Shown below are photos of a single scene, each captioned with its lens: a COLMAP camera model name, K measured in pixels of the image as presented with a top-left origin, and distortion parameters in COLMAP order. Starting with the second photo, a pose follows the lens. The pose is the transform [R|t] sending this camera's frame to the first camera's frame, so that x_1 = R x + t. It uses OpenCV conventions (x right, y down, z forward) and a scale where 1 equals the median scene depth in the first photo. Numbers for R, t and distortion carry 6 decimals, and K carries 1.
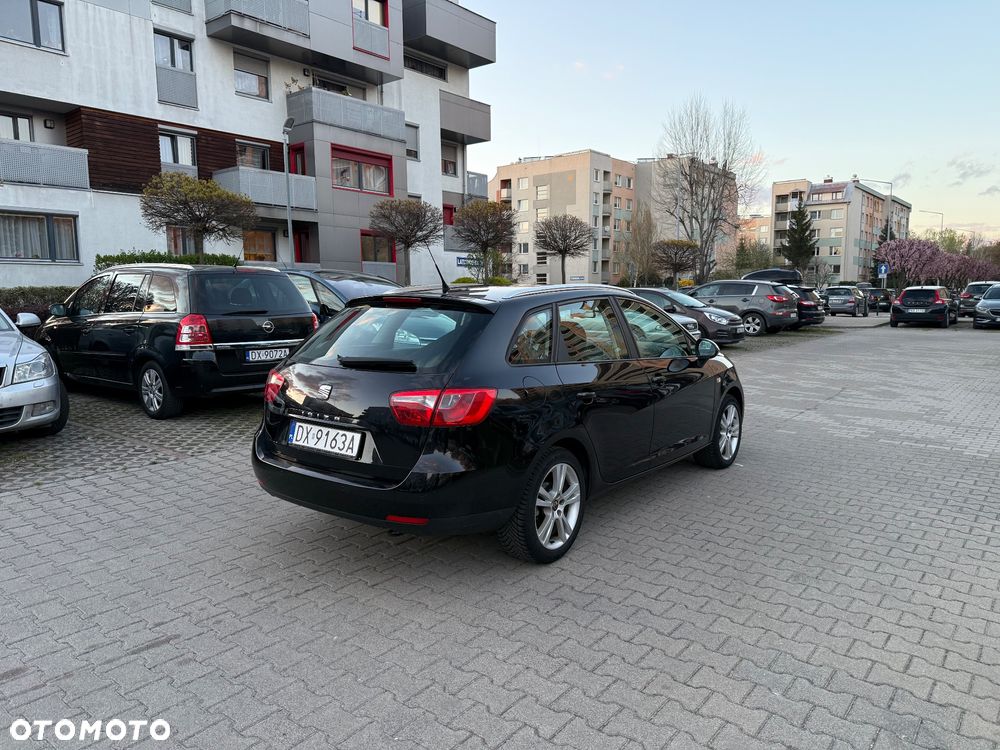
lens RADIAL K [[705.5, 0, 506.1], [0, 705.5, 386.1], [0, 0, 1]] dist [0.007129, -0.009015]
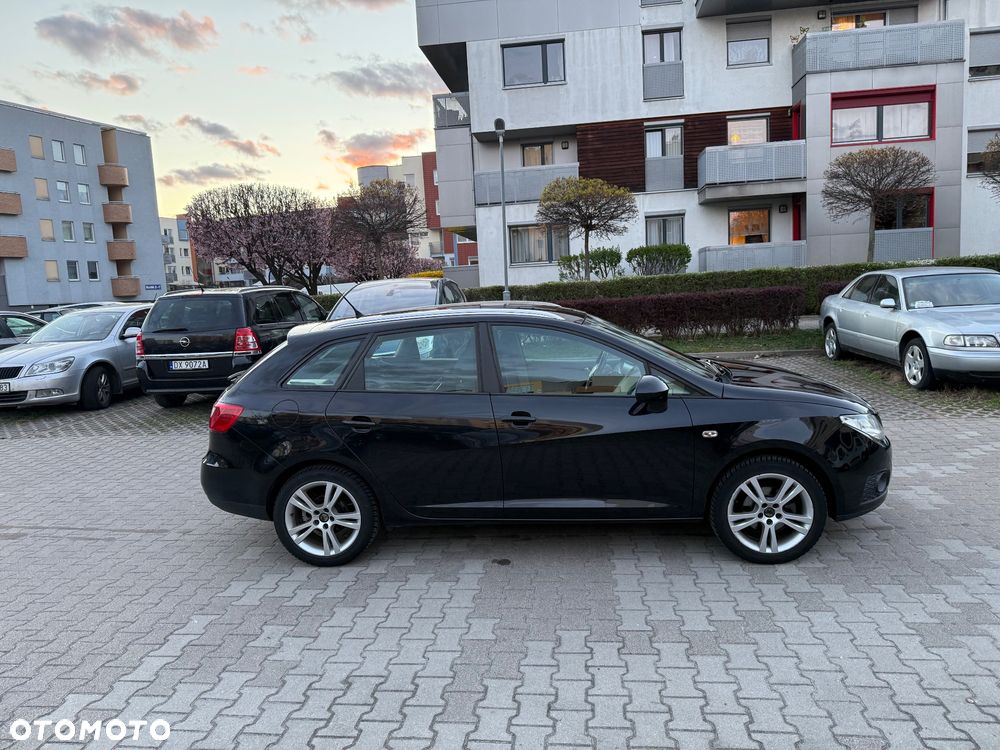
lens RADIAL K [[723.3, 0, 506.6], [0, 723.3, 371.4], [0, 0, 1]] dist [0.005314, -0.004781]
pose [[0.522442, 0.074527, -0.849411, 0.330099], [-0.061806, 0.996862, 0.049450, -0.042106], [0.850432, 0.026664, 0.525409, 0.265518]]
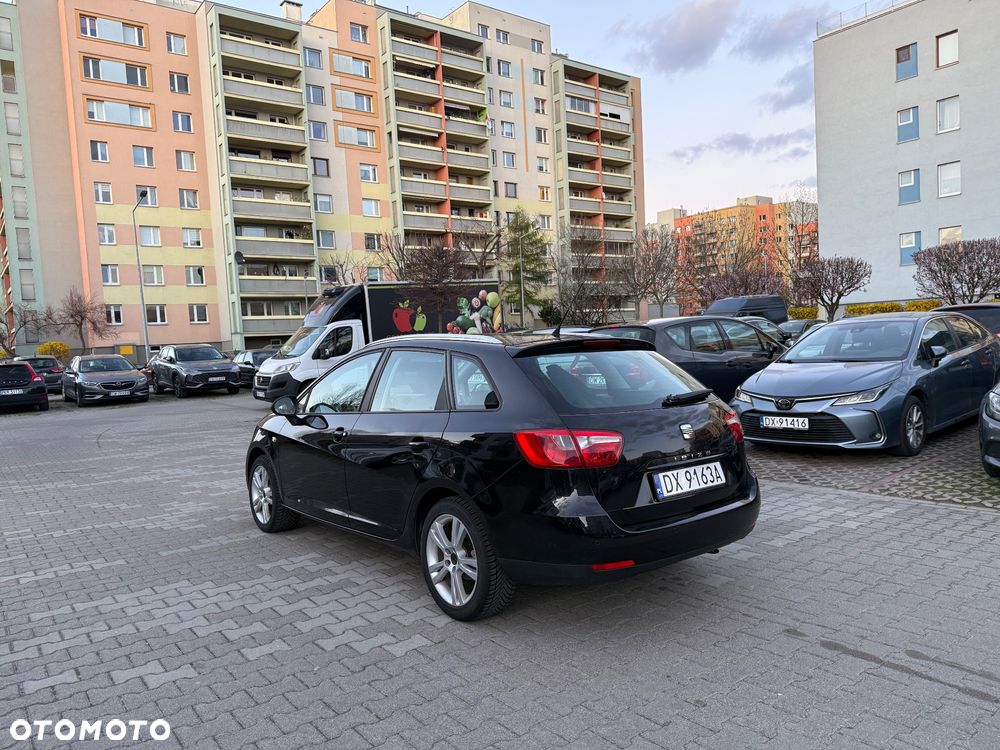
lens RADIAL K [[703.3, 0, 497.4], [0, 703.3, 384.1], [0, 0, 1]] dist [0.030782, -0.039754]
pose [[0.230372, -0.060294, 0.971233, -0.052325], [0.173317, 0.984663, 0.020018, -0.039549], [-0.957544, 0.163720, 0.237289, 0.314404]]
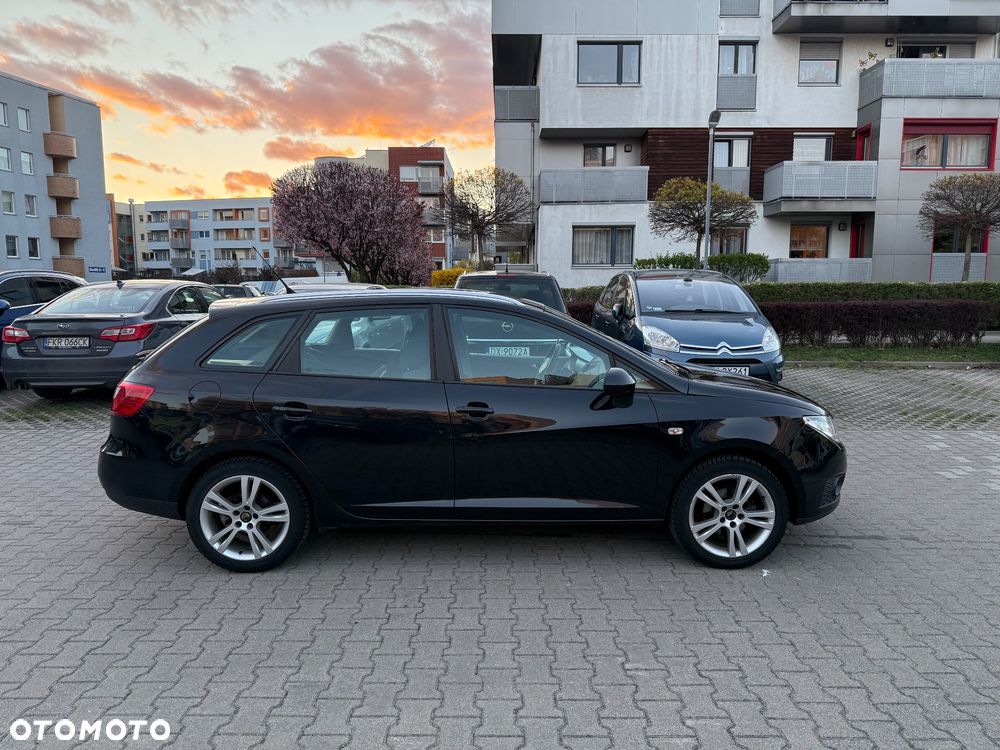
lens RADIAL K [[705.5, 0, 506.1], [0, 705.5, 386.1], [0, 0, 1]] dist [0.007129, -0.009015]
pose [[0.626820, 0.108474, -0.771576, 0.165320], [-0.105188, 0.992977, 0.054147, -0.016308], [0.772031, 0.047220, 0.633828, 0.102486]]
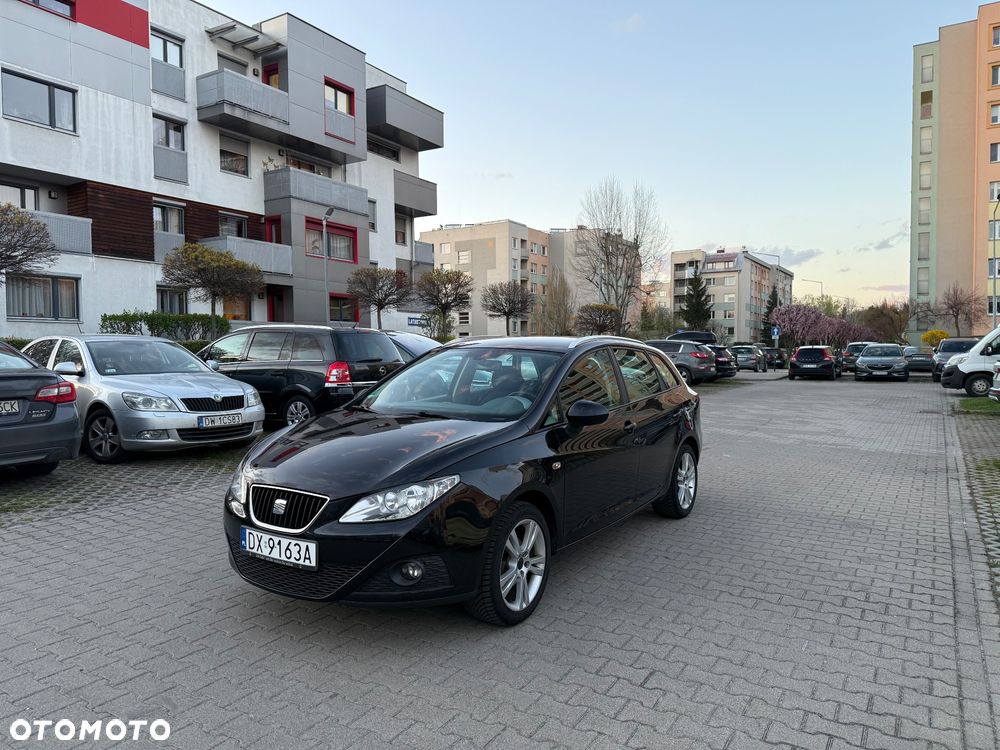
lens RADIAL K [[703.3, 0, 497.4], [0, 703.3, 384.1], [0, 0, 1]] dist [0.030782, -0.039754]
pose [[0.992733, -0.002528, 0.120315, -0.090810], [0.012840, 0.996297, -0.085012, 0.019641], [-0.119655, 0.085939, 0.989089, -0.124327]]
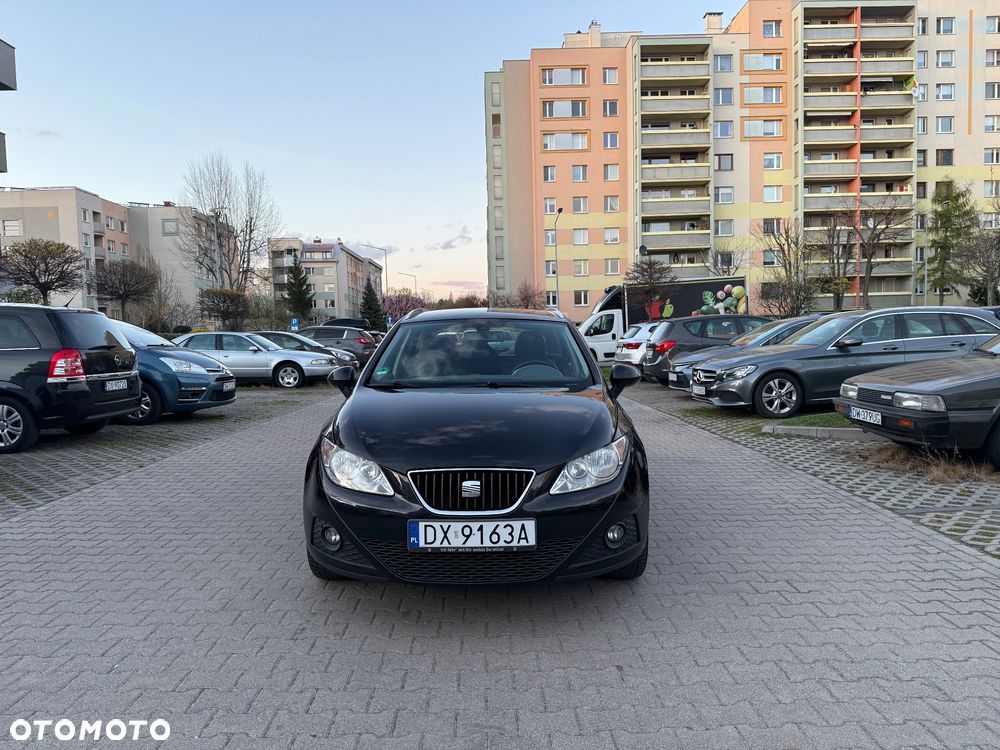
lens RADIAL K [[699.1, 0, 503.4], [0, 699.1, 386.8], [0, 0, 1]] dist [0.056882, -0.078060]
pose [[0.763807, -0.055258, 0.643076, -0.191659], [0.099780, 0.994460, -0.033062, 0.018411], [-0.637686, 0.089419, 0.765089, -0.076049]]
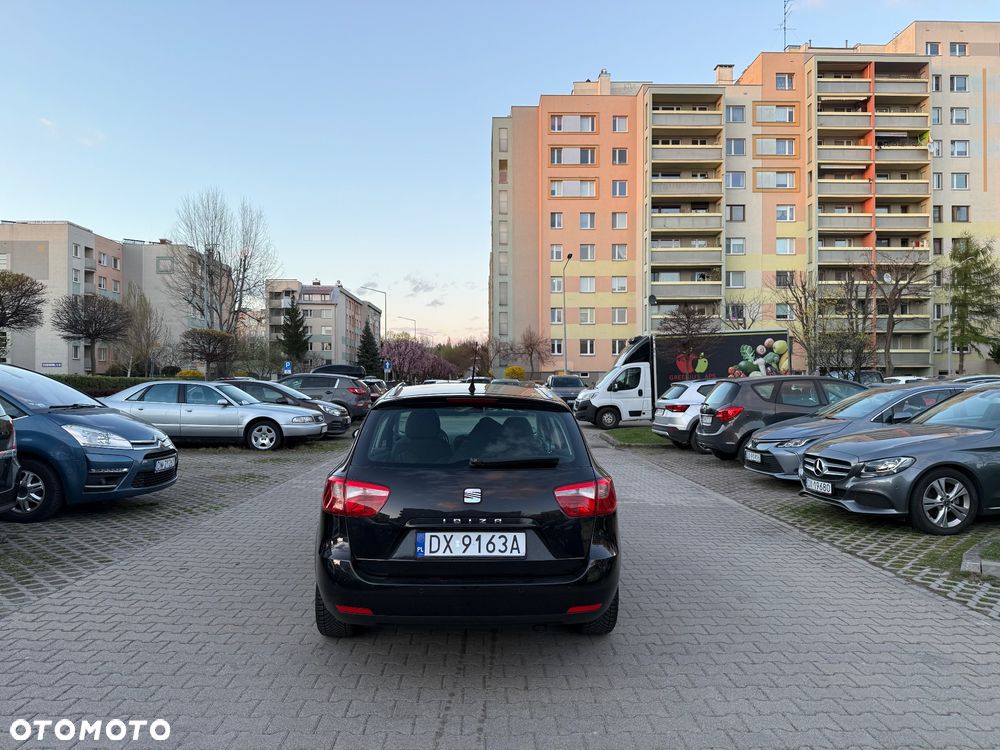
lens RADIAL K [[697.5, 0, 505.2], [0, 697.5, 386.9], [0, 0, 1]] dist [0.059109, -0.085894]
pose [[0.758580, 0.004841, 0.651562, -0.127325], [0.077155, 0.992270, -0.097199, -0.006567], [-0.646996, 0.124005, 0.752343, 0.032156]]
